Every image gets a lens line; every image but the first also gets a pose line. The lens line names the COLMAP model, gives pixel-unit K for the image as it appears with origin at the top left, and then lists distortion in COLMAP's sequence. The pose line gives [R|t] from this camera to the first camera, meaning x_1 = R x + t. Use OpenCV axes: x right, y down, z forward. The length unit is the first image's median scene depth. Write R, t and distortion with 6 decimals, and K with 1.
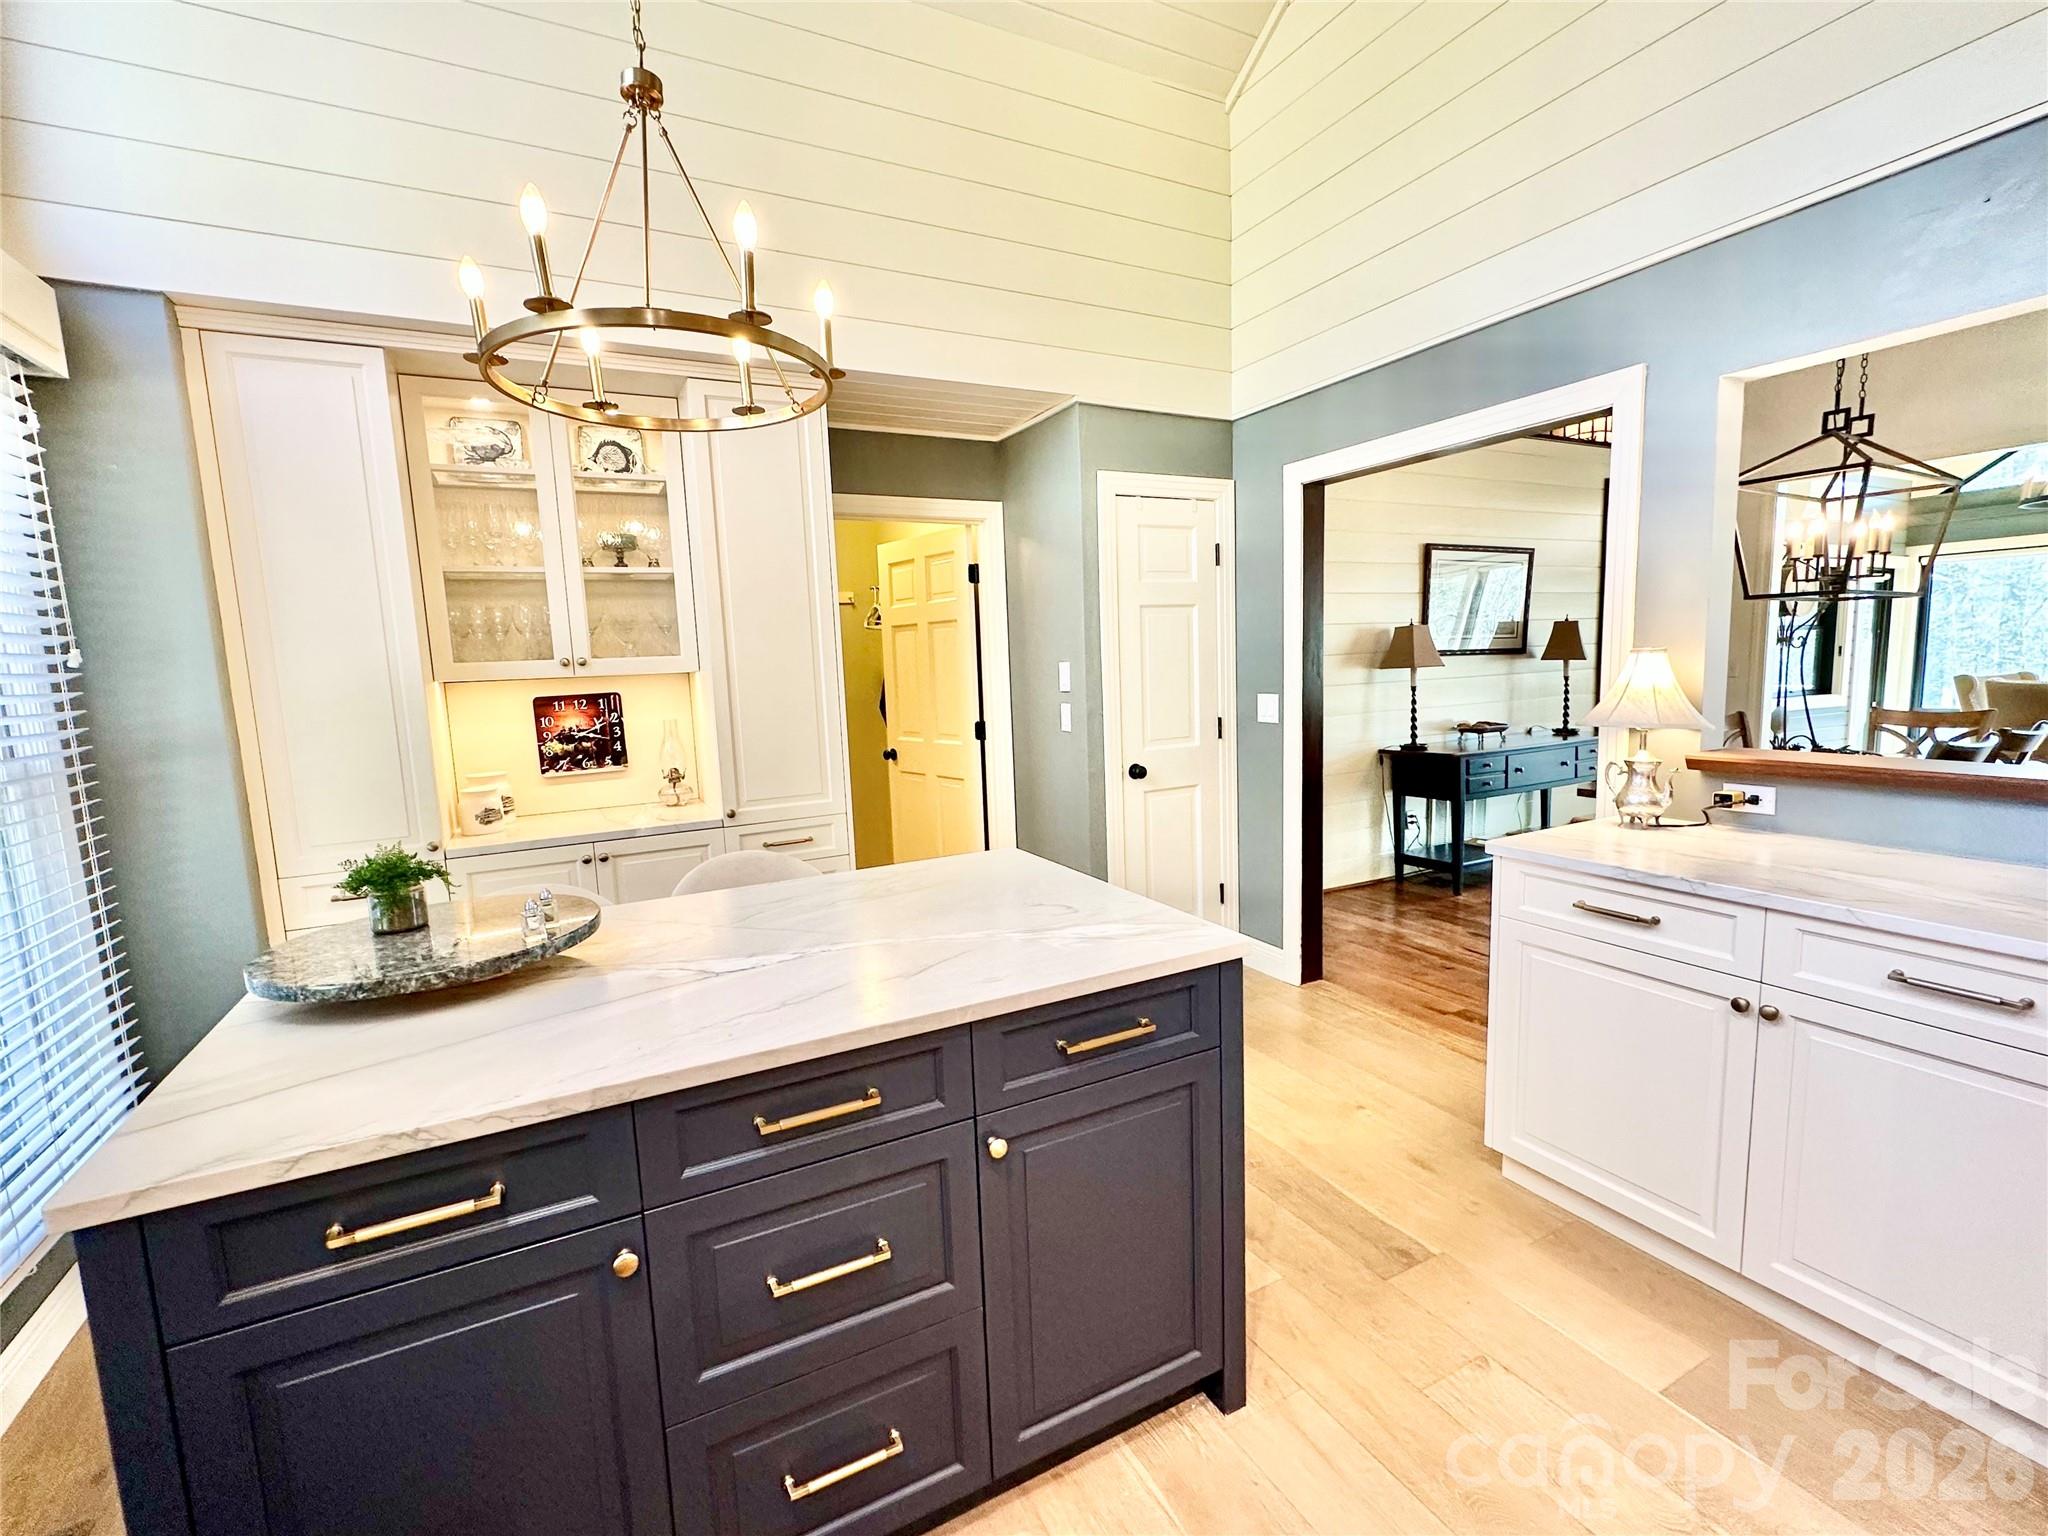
lens RADIAL K [[903.7, 0, 1020.7], [0, 903.7, 772.3], [0, 0, 1]] dist [-0.005048, -0.000286]
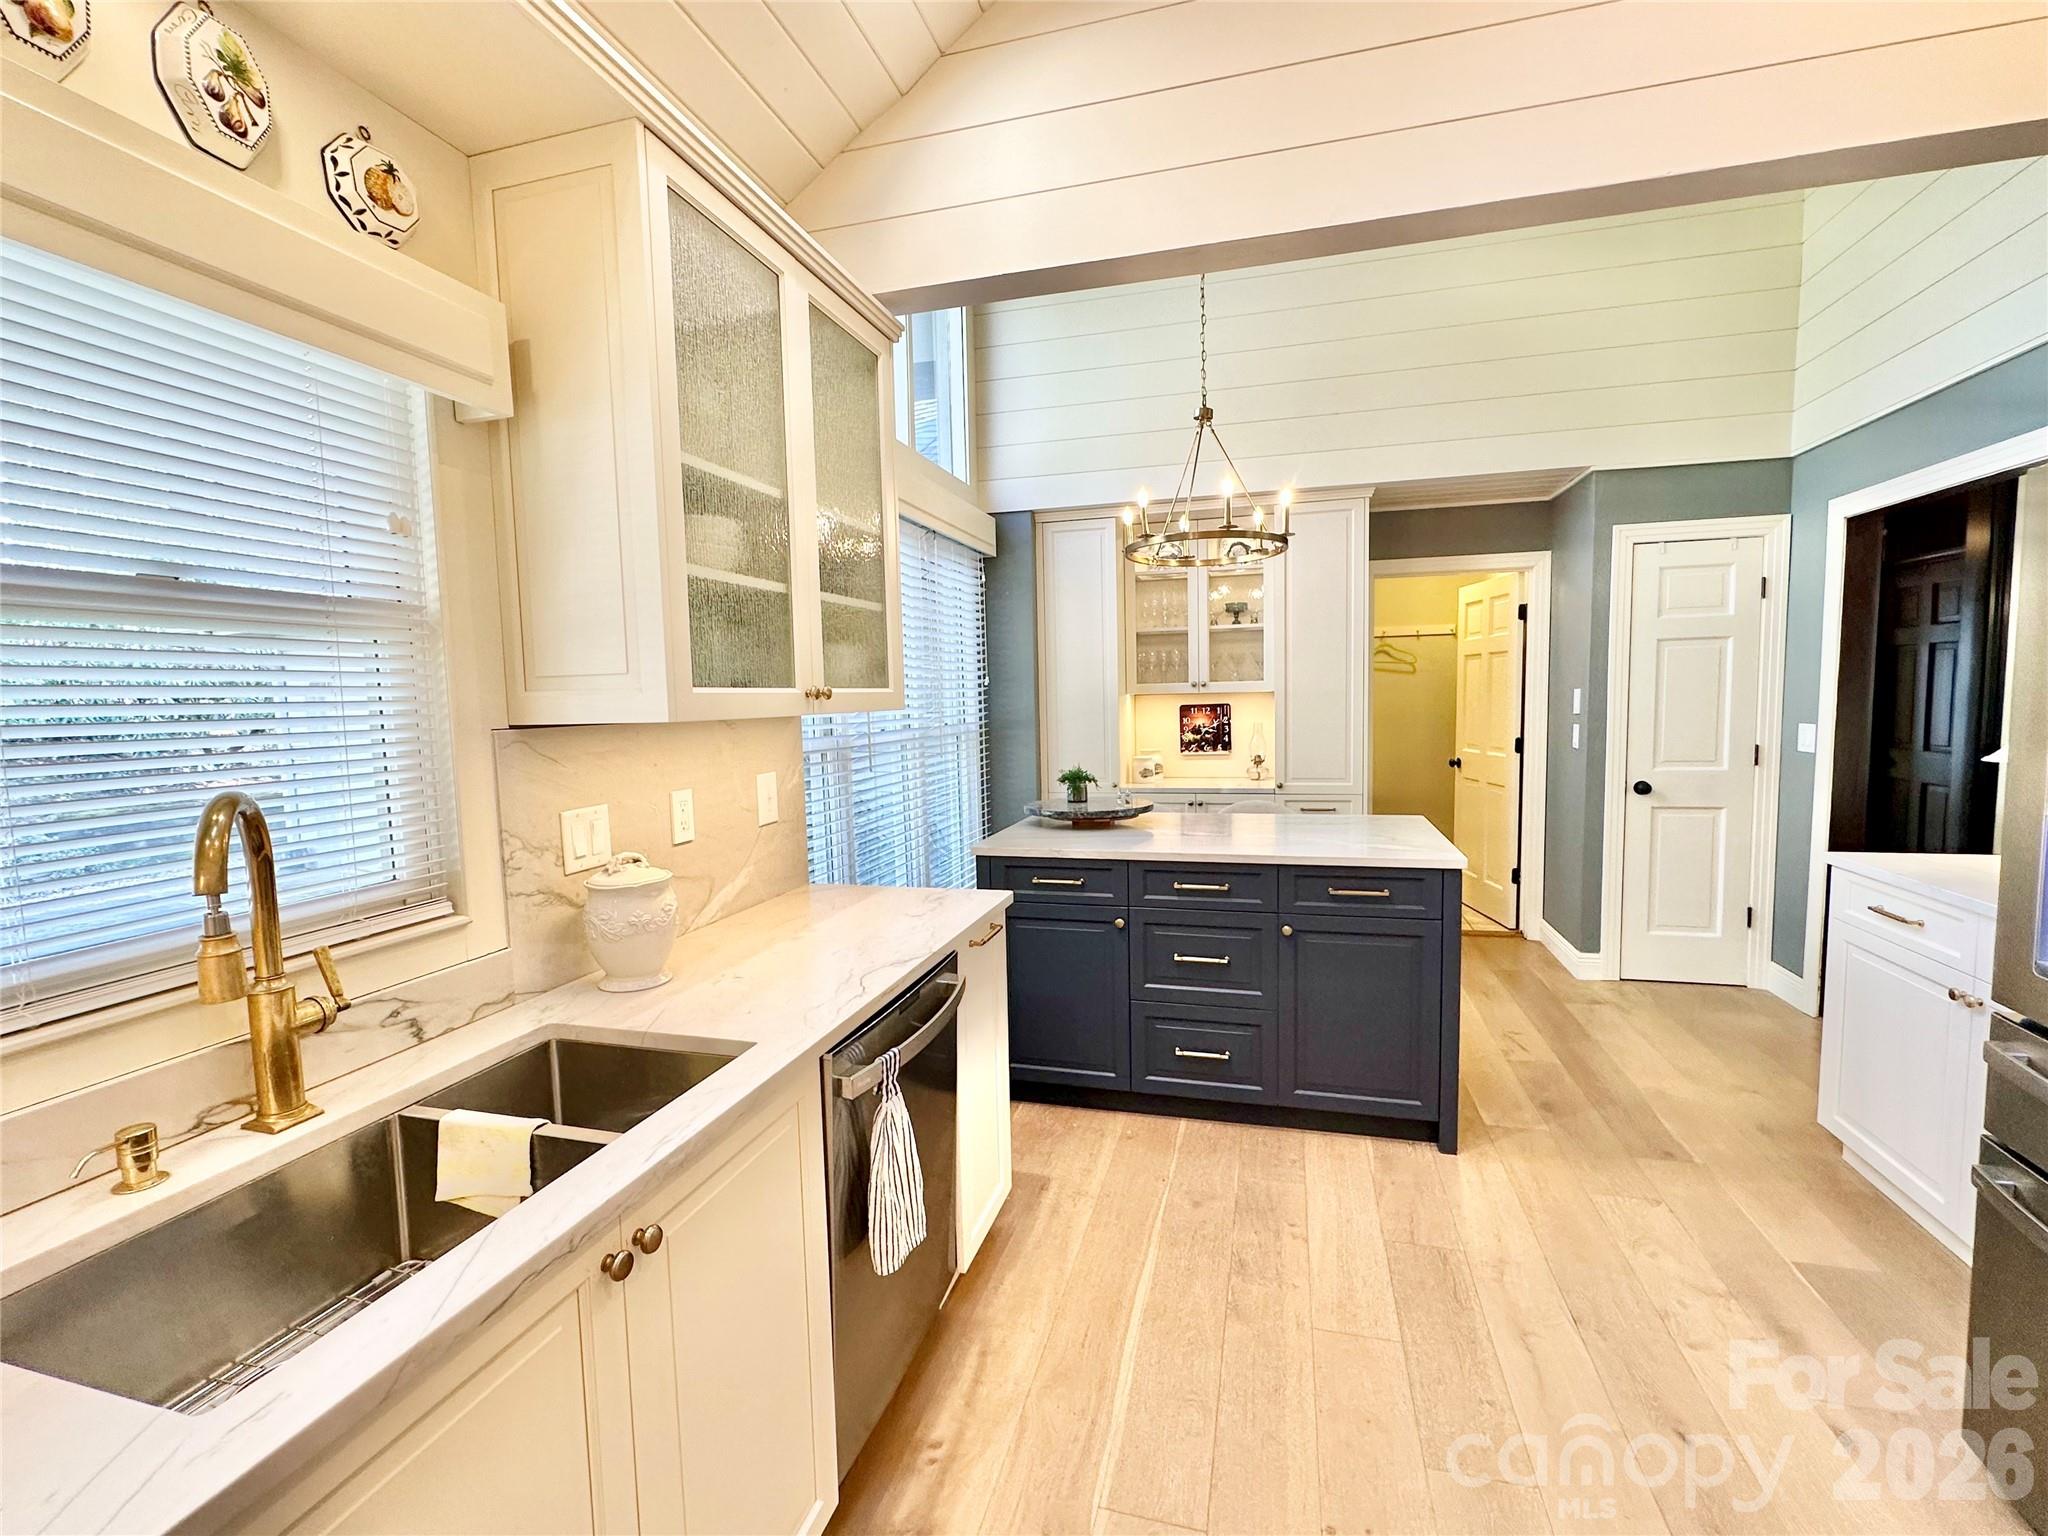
lens RADIAL K [[903.7, 0, 1024.5], [0, 903.7, 766.8], [0, 0, 1]] dist [-0.005048, -0.000286]
pose [[0.726769, 0.075422, -0.682728, 0.374815], [-0.090825, 0.995778, 0.013321, 0.031493], [0.680851, 0.052328, 0.730551, -0.375689]]
